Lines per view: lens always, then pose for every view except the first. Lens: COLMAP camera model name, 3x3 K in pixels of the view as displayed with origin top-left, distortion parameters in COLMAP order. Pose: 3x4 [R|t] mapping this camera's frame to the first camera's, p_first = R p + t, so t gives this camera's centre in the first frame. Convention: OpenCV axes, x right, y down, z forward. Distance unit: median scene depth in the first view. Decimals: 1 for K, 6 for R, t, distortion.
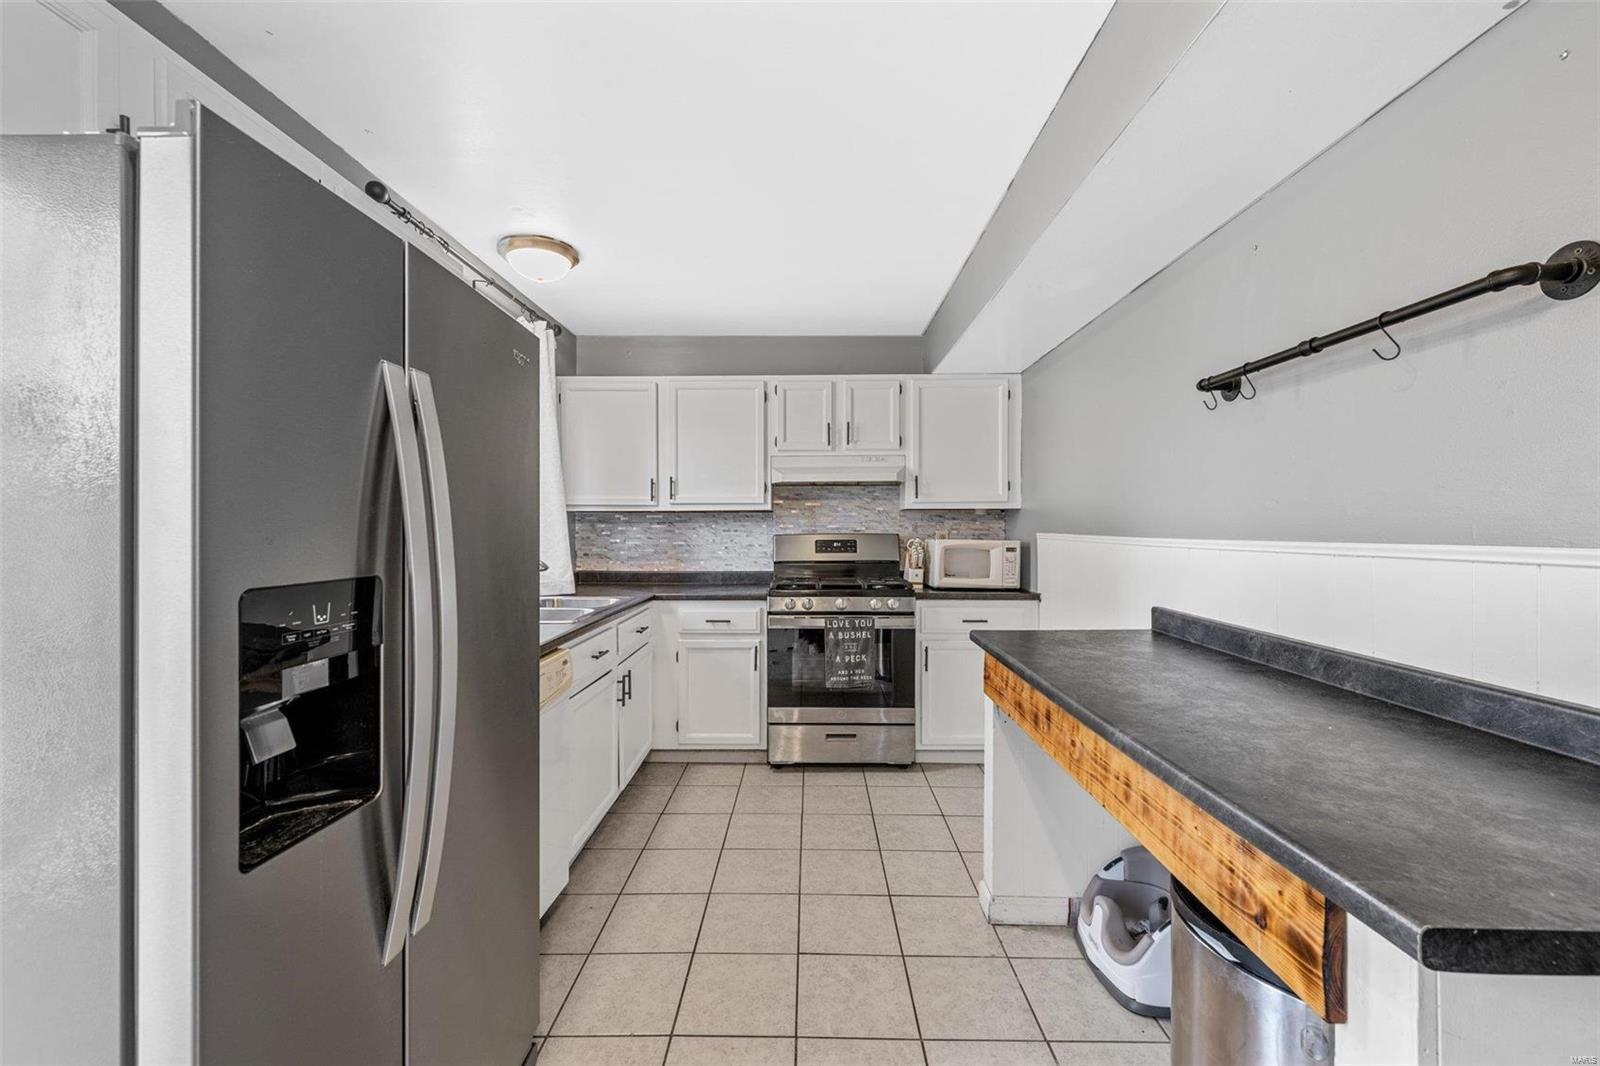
lens RADIAL K [[636.0, 0, 797.8], [0, 636.0, 530.3], [0, 0, 1]] dist [-0.001748, -0.000106]
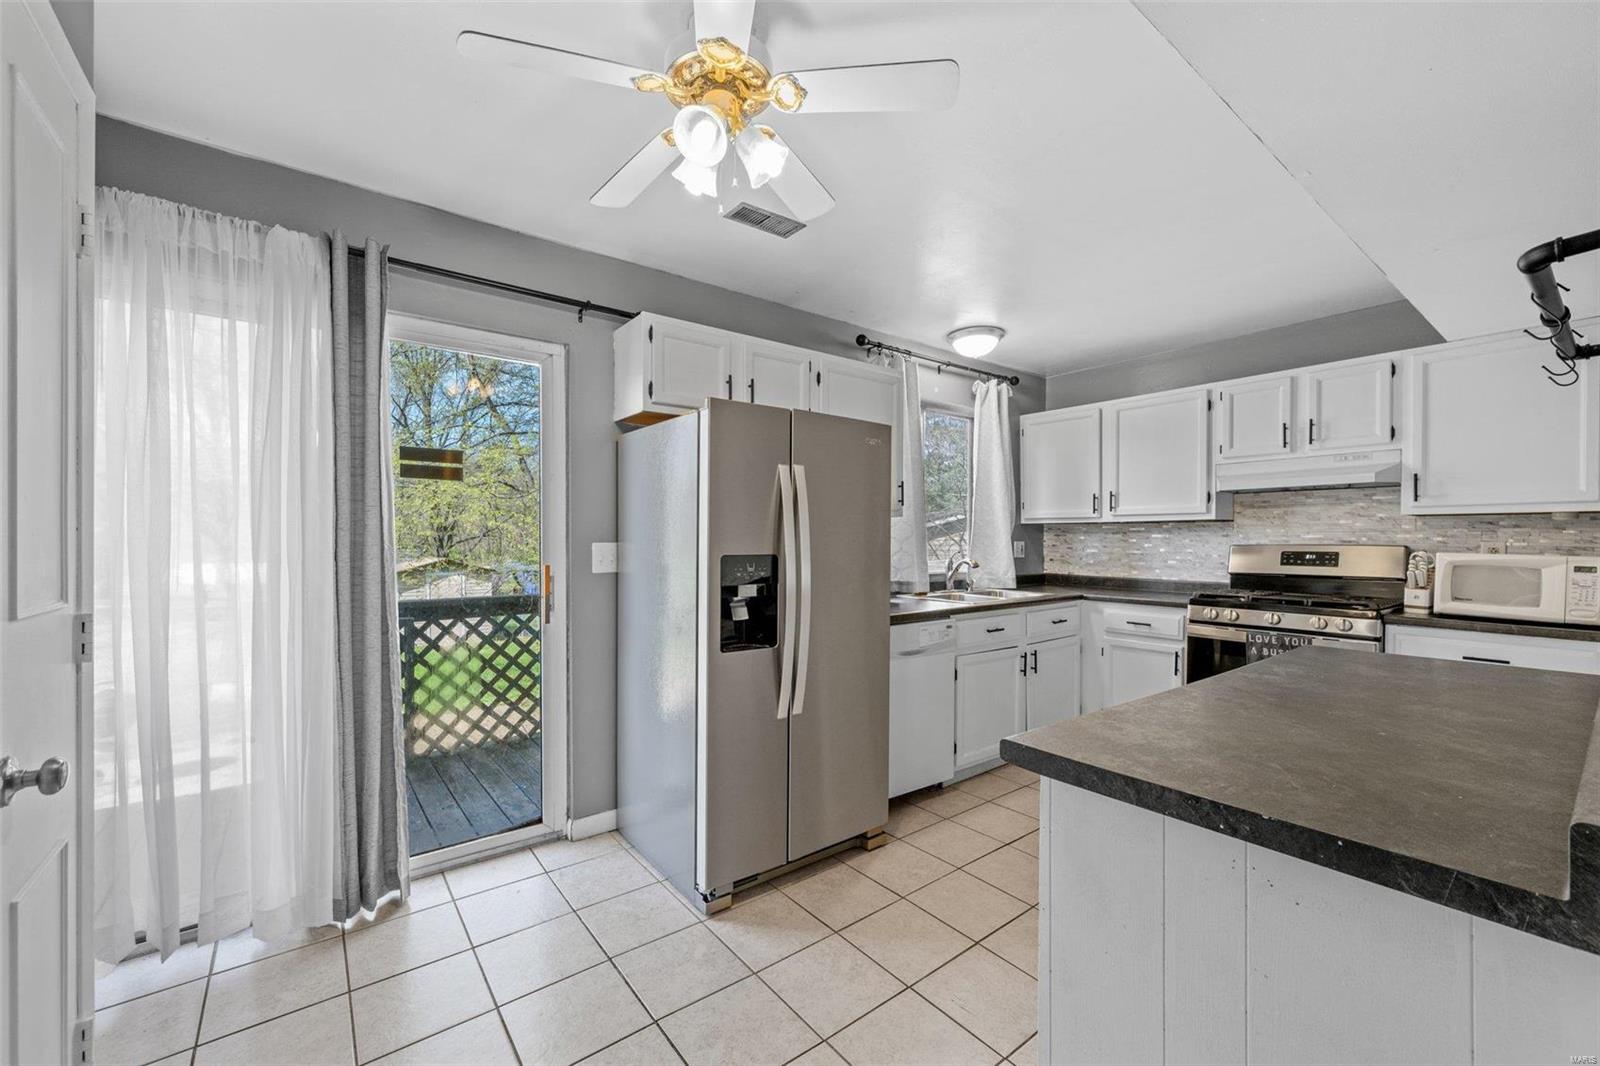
lens RADIAL K [[636.0, 0, 798.5], [0, 636.0, 534.3], [0, 0, 1]] dist [-0.001748, -0.000106]
pose [[0.621540, -0.000725, -0.783382, 0.328195], [-0.005934, 0.999967, -0.005633, 0.000405], [0.783360, 0.008150, 0.621515, -0.114163]]
